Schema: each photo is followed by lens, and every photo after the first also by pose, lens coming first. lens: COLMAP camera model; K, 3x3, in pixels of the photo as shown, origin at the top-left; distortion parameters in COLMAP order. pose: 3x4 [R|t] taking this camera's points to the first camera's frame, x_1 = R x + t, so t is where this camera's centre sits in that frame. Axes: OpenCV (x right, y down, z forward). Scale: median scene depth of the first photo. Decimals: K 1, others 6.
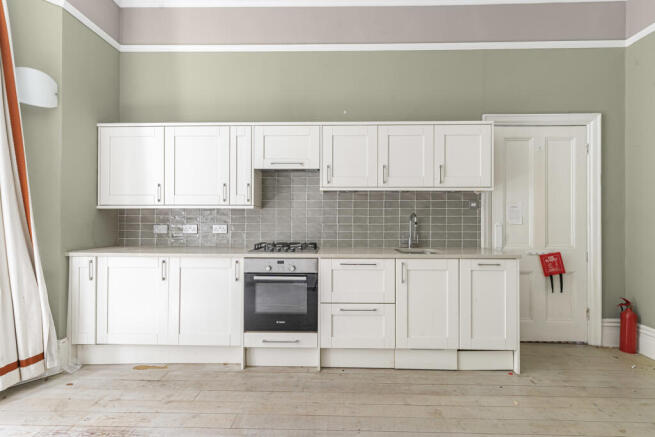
lens RADIAL K [[322.5, 0, 333.4], [0, 322.5, 219.2], [0, 0, 1]] dist [0.004802, -0.000494]
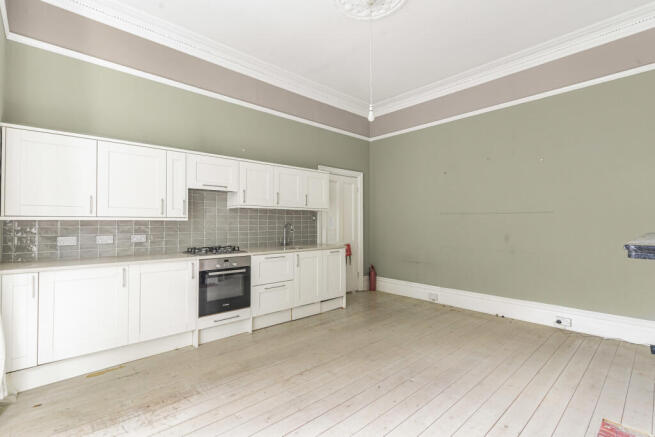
lens RADIAL K [[313.5, 0, 320.7], [0, 313.5, 216.6], [0, 0, 1]] dist [-0.000255, -0.000562]
pose [[0.722335, 0.010724, 0.691461, -0.704182], [0.001704, 0.999849, -0.017287, -0.026653], [-0.691542, 0.013666, 0.722207, -0.212272]]
